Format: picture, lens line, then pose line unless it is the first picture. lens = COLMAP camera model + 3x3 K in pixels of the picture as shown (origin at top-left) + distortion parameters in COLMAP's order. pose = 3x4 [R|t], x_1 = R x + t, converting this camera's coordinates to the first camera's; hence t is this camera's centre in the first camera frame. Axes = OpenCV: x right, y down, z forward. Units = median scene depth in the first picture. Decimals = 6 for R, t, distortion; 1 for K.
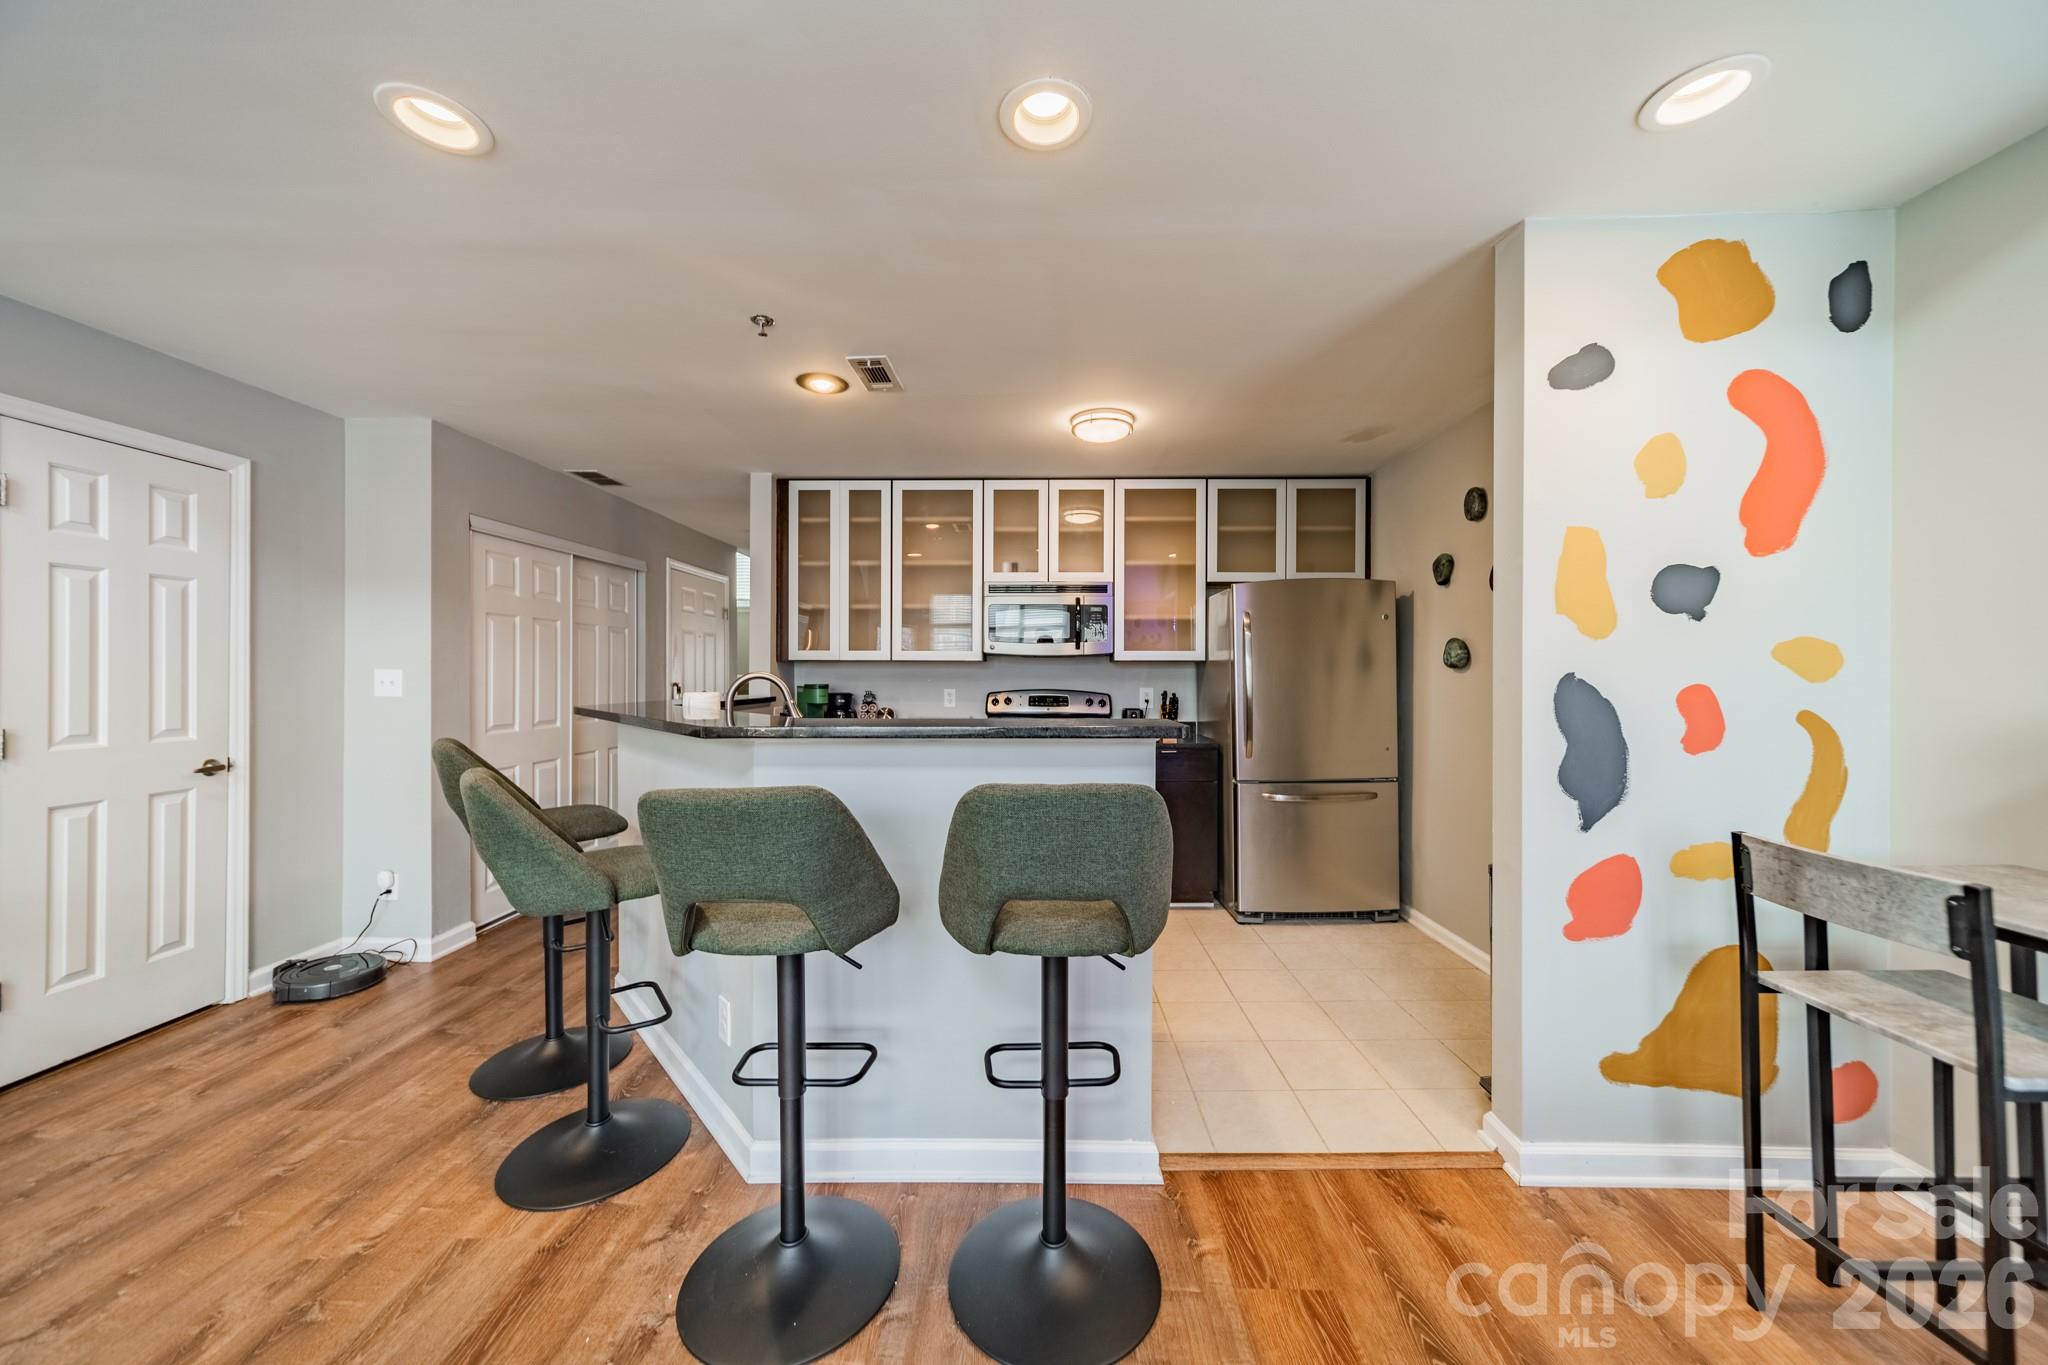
lens RADIAL K [[724.4, 0, 1030.7], [0, 724.4, 676.6], [0, 0, 1]] dist [0.008708, -0.000003]
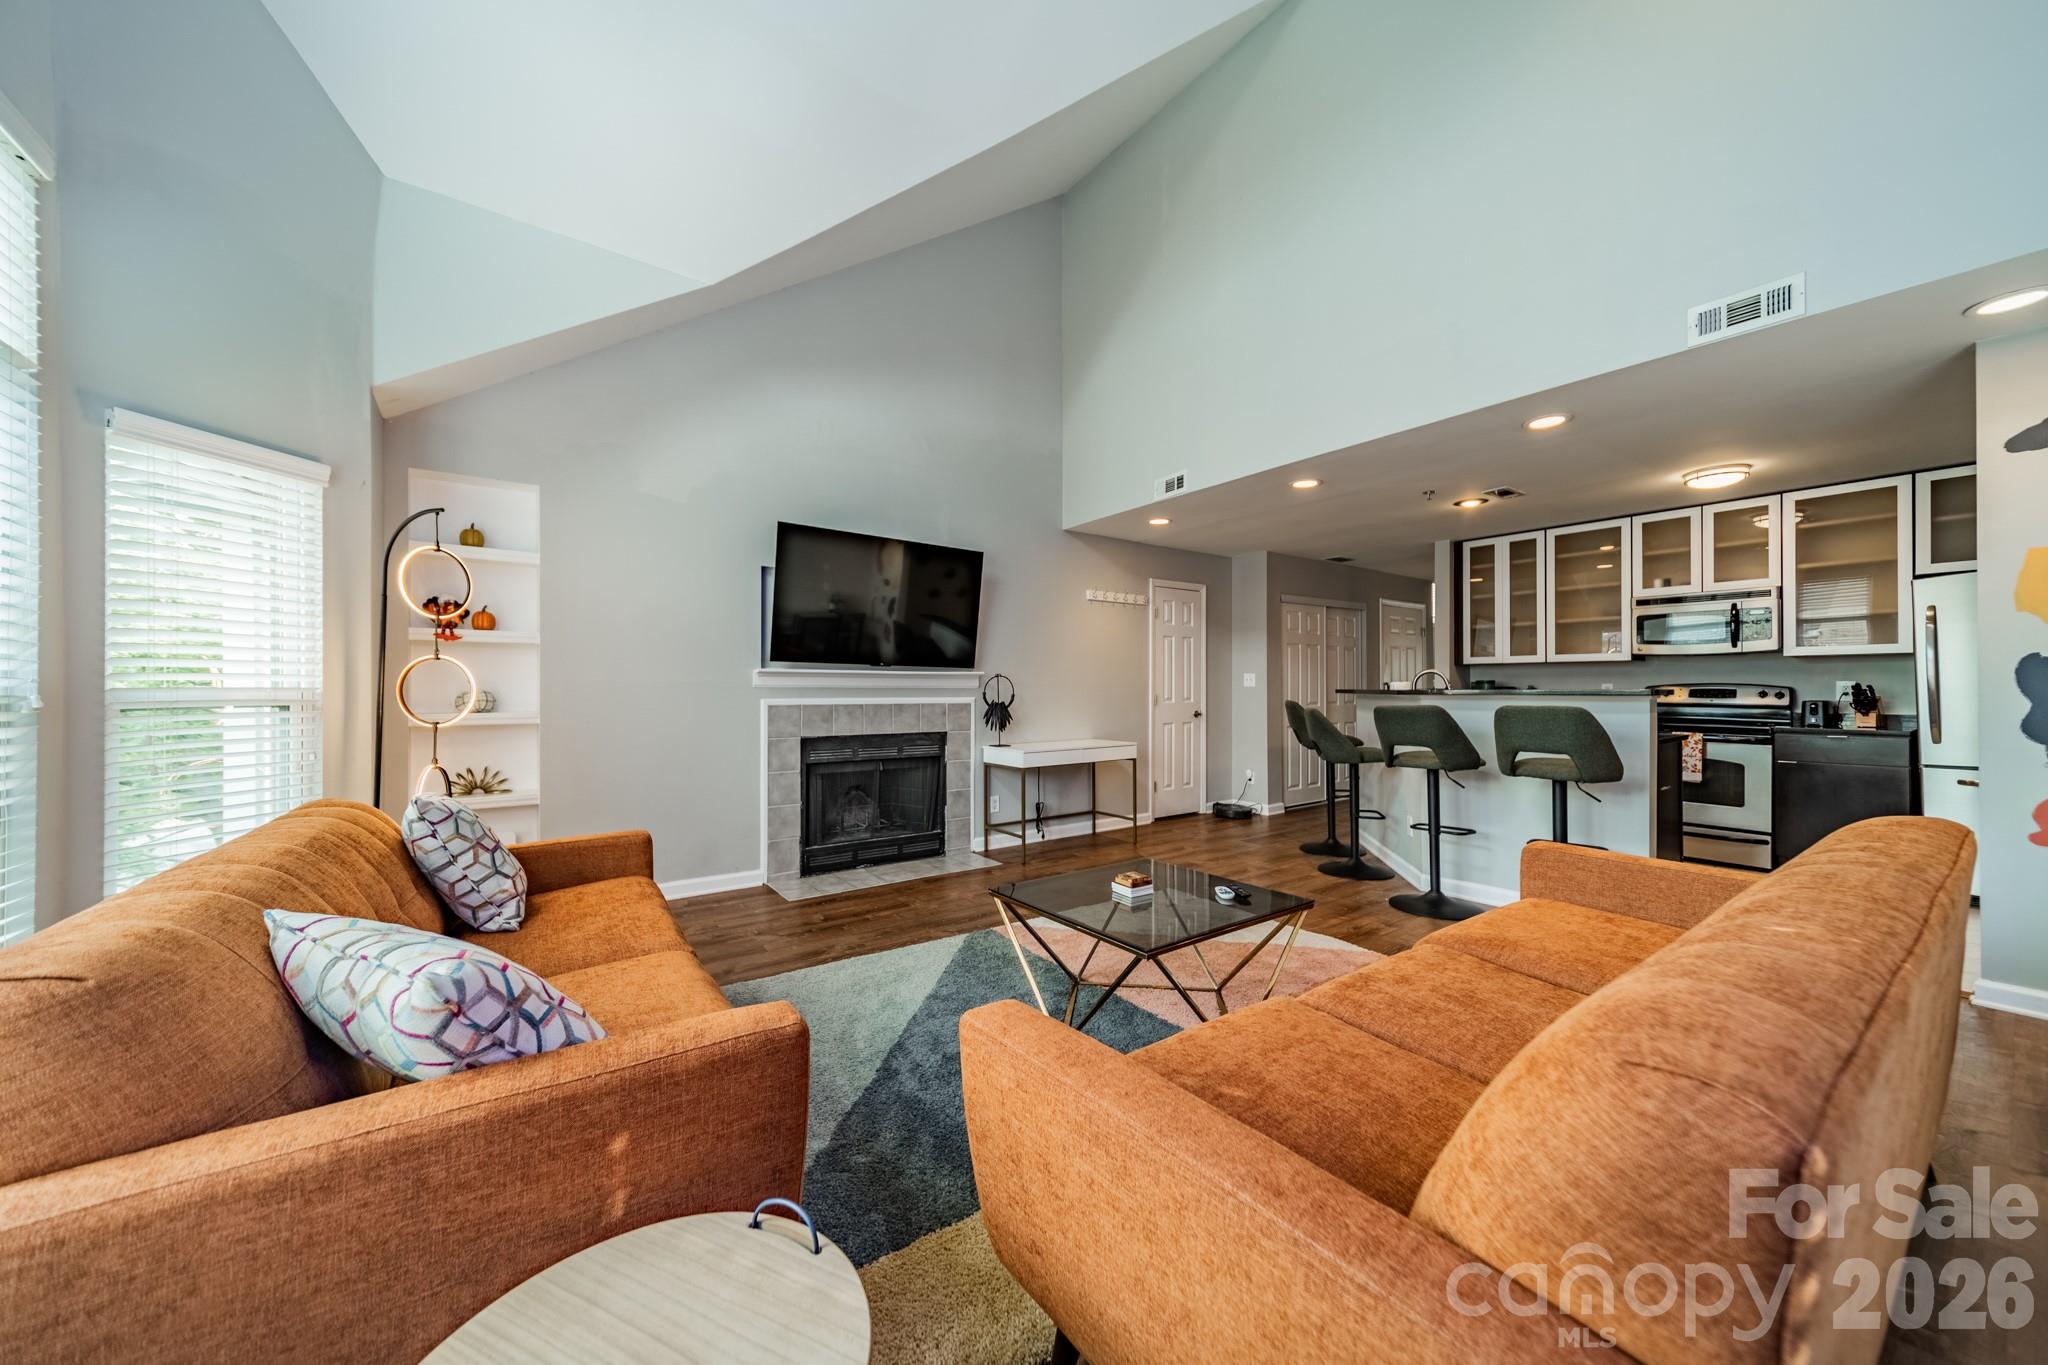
lens RADIAL K [[724.4, 0, 1024.4], [0, 724.4, 683.7], [0, 0, 1]] dist [0.008708, -0.000003]
pose [[0.608064, -0.007829, -0.793849, 0.349914], [0.002403, 0.999965, -0.008021, 0.031465], [0.793884, 0.002970, 0.608062, -0.716766]]
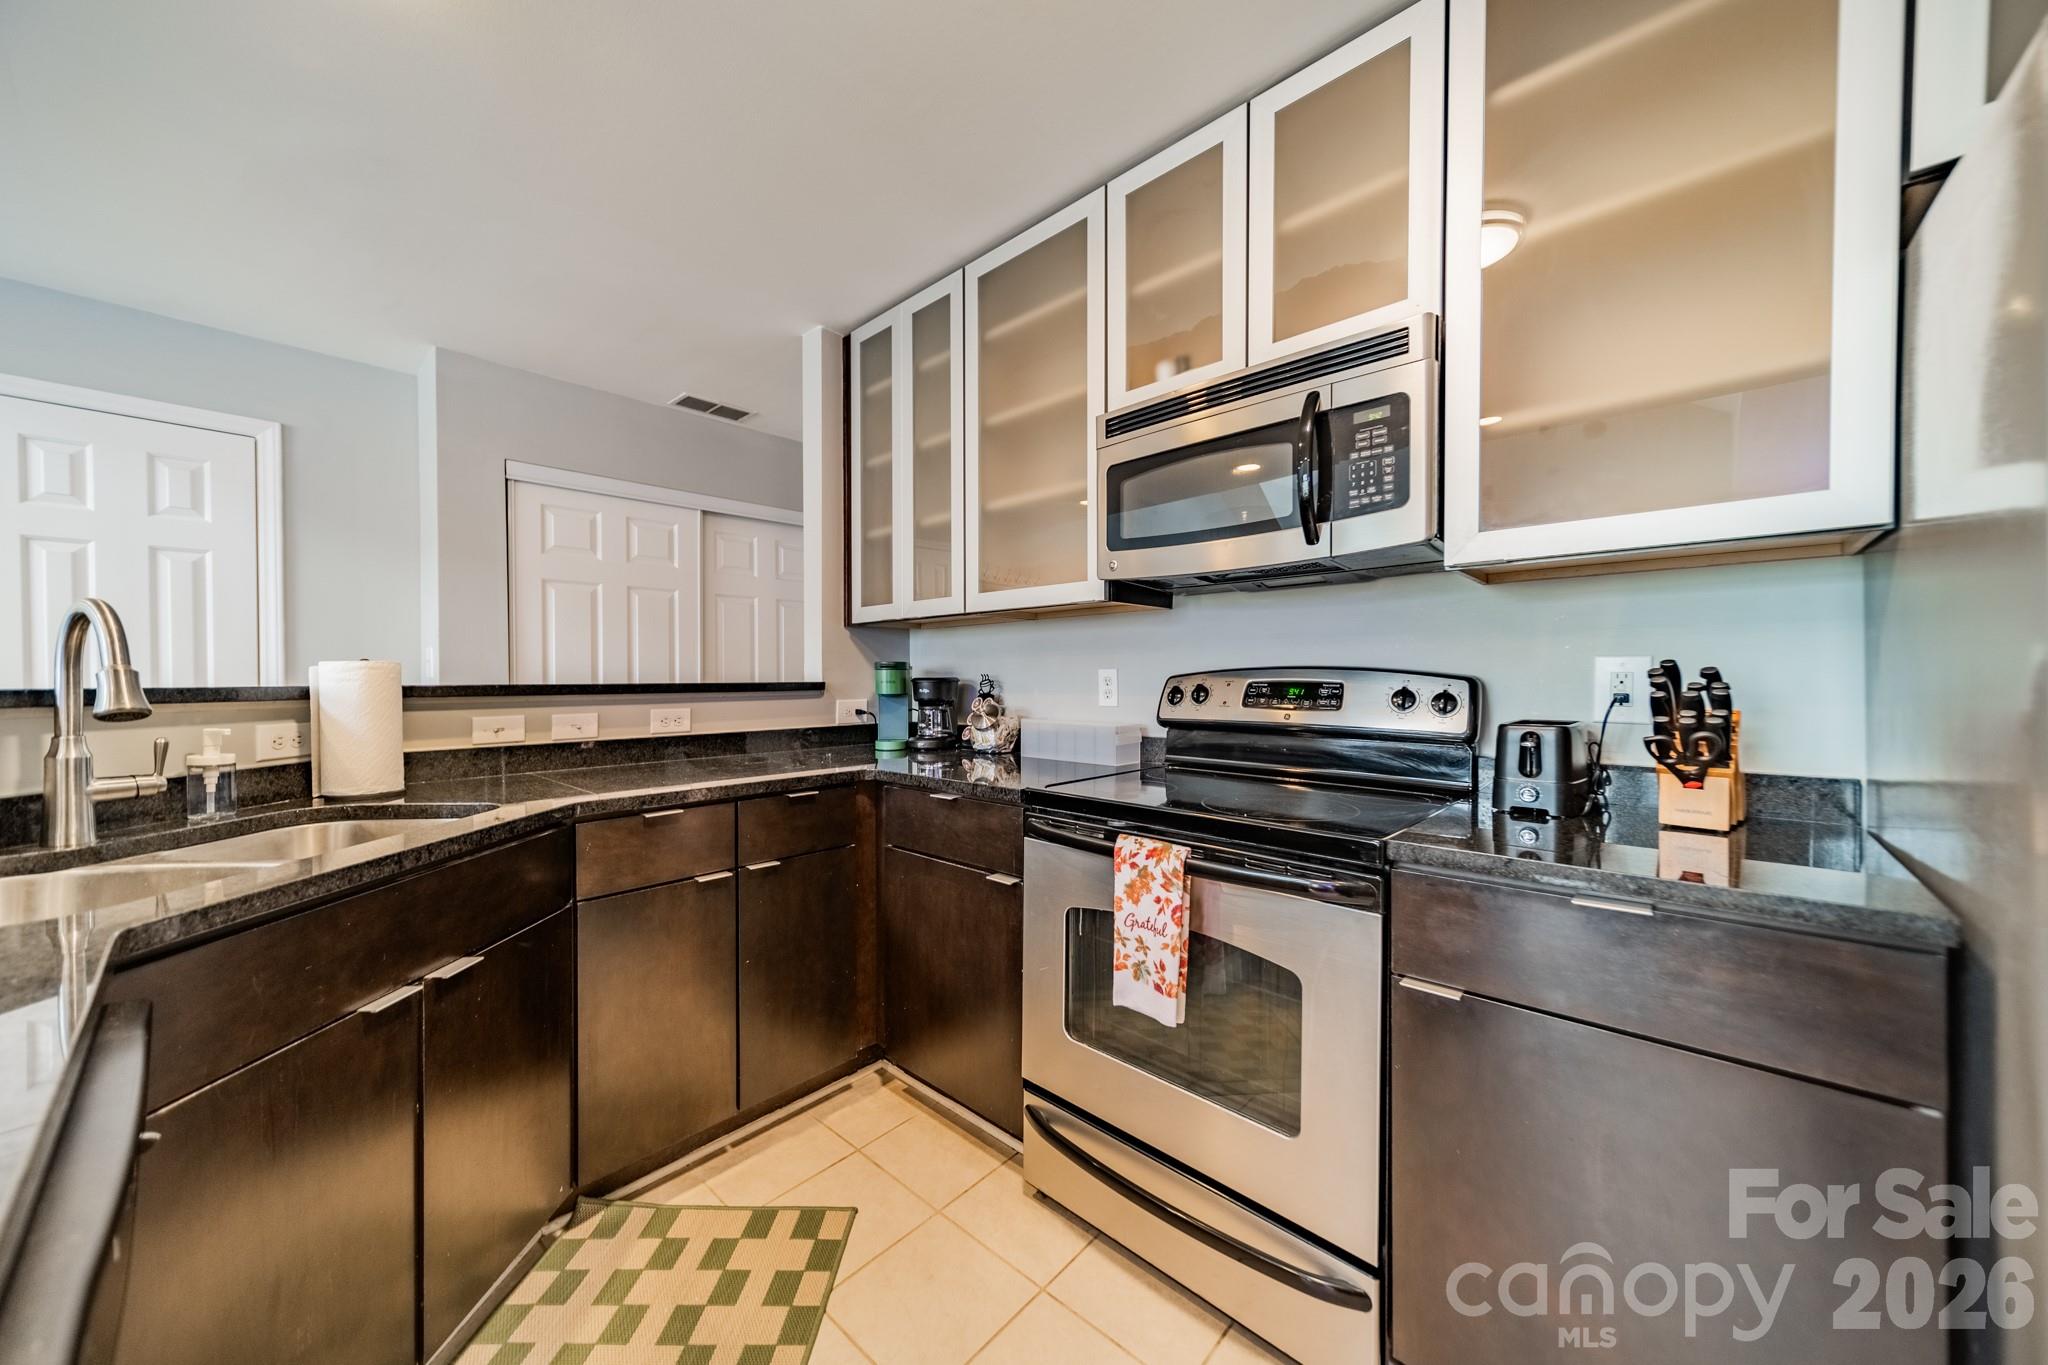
lens RADIAL K [[724.4, 0, 1023.3], [0, 724.4, 686.3], [0, 0, 1]] dist [0.008708, -0.000003]
pose [[0.746517, 0.002297, -0.665362, 0.222755], [0.004675, 0.999951, 0.008698, 0.031005], [0.665350, -0.009604, 0.746470, 0.751983]]
